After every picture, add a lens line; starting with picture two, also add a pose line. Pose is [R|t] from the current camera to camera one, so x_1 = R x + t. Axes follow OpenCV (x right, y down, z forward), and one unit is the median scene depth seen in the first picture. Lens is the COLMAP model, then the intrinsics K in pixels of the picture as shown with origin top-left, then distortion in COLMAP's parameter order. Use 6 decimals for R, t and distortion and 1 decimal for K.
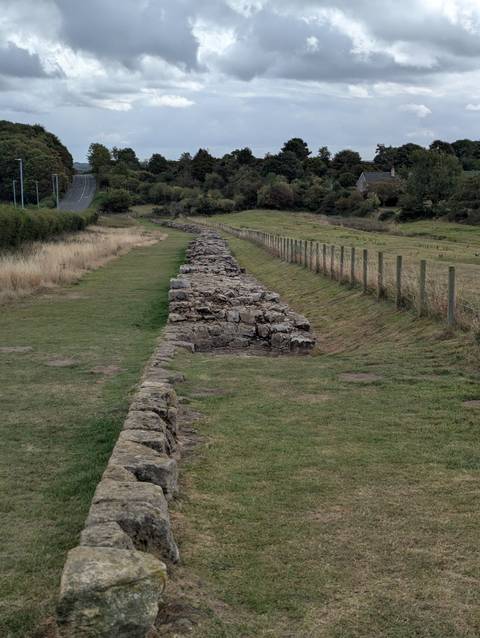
lens RADIAL K [[889.1, 0, 240.0], [0, 889.1, 319.0], [0, 0, 1]] dist [0.000723, -0.000443]
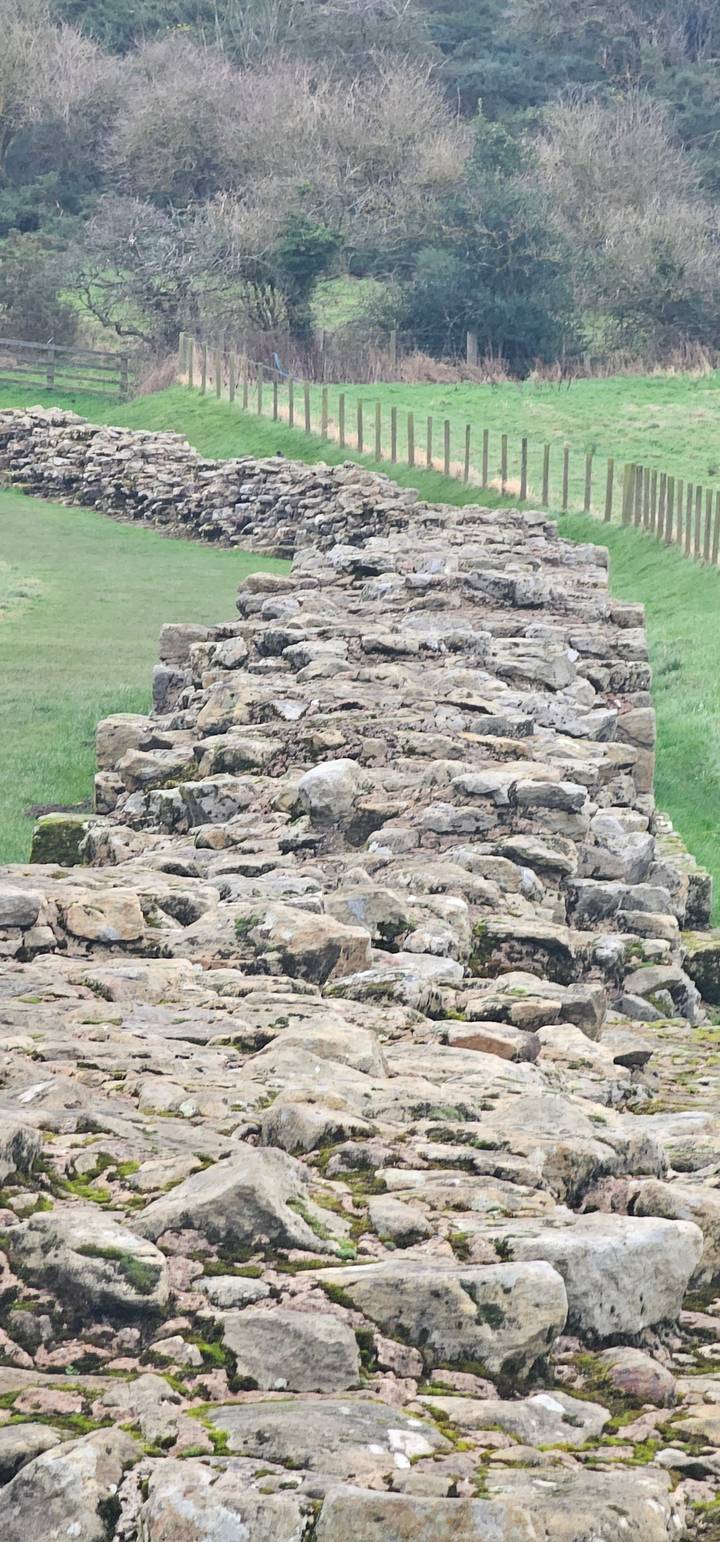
lens RADIAL K [[9390.9, 0, 360.0], [0, 9390.9, 771.0], [0, 0, 1]] dist [0.190758, 6.793029]
pose [[0.996347, 0.043665, -0.073383, 0.049637], [-0.049937, 0.995049, -0.085928, -0.000959], [0.069268, 0.089279, 0.993595, 0.300572]]
